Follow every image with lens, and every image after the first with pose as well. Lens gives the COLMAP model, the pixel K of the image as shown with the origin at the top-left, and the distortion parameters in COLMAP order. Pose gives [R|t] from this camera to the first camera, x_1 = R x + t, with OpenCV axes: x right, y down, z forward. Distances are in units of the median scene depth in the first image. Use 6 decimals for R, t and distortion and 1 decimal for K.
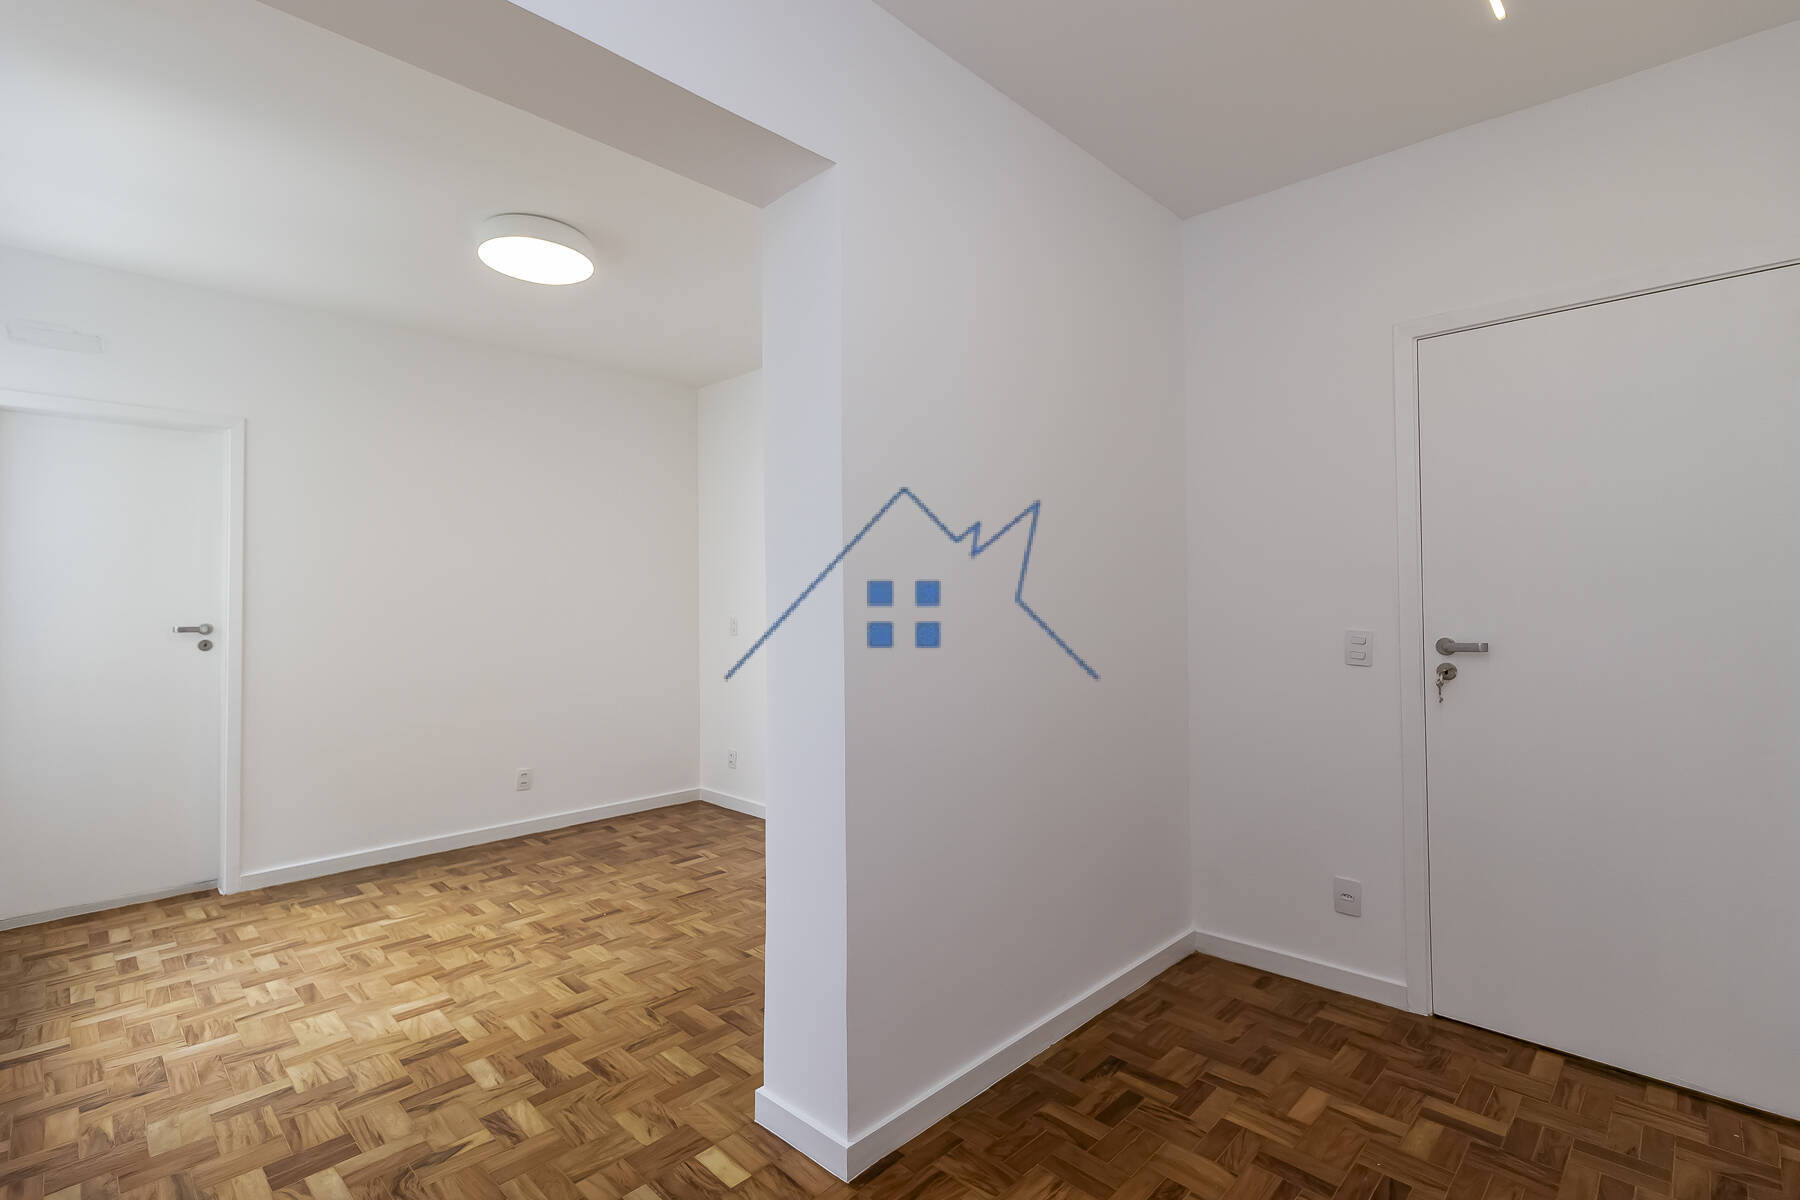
lens RADIAL K [[855.2, 0, 900.0], [0, 855.2, 600.0], [0, 0, 1]] dist [-0.000220, 0.000693]
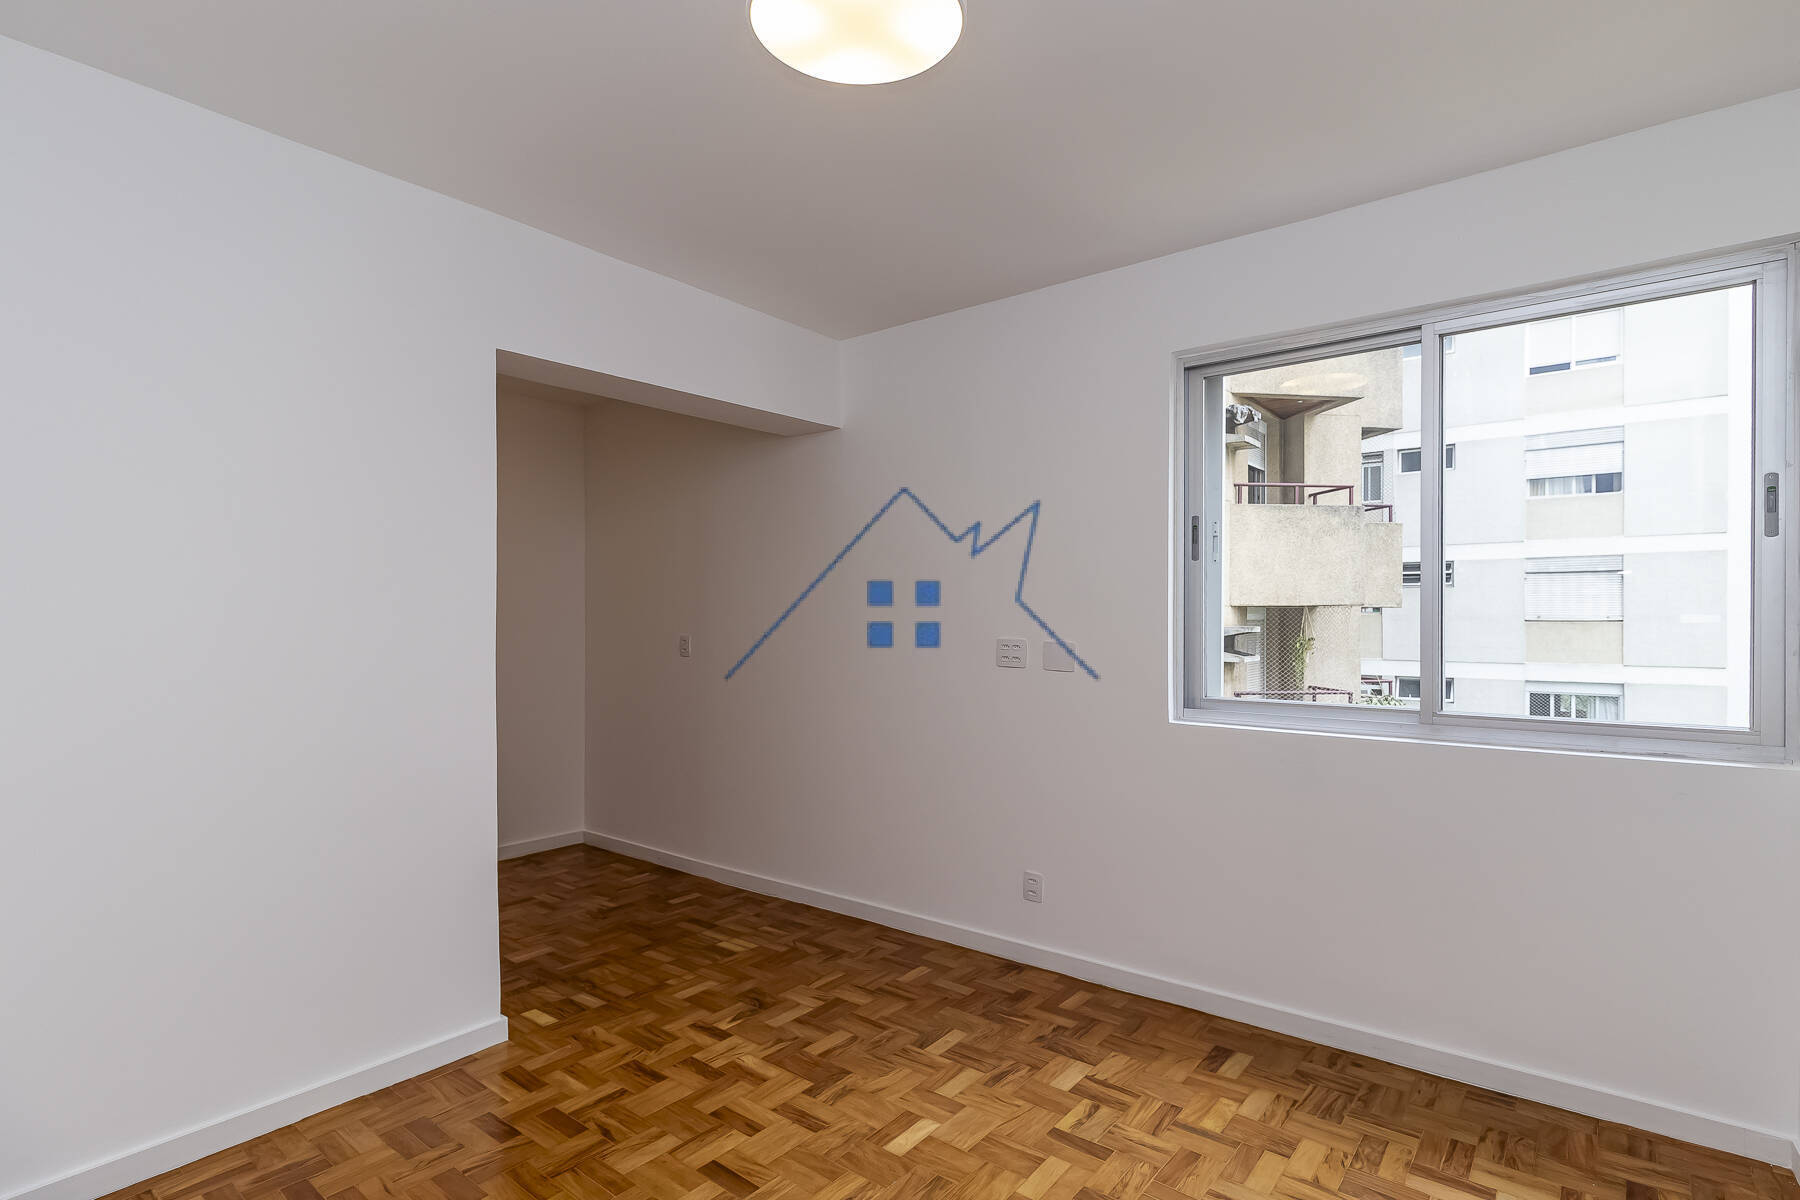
lens RADIAL K [[920.0, 0, 914.1], [0, 920.0, 613.7], [0, 0, 1]] dist [0.001329, 0.000830]
pose [[-0.994658, 0.013629, -0.102325, -0.547917], [0.014380, 0.999875, -0.006609, -0.003208], [0.102222, -0.008045, -0.994729, 2.087385]]
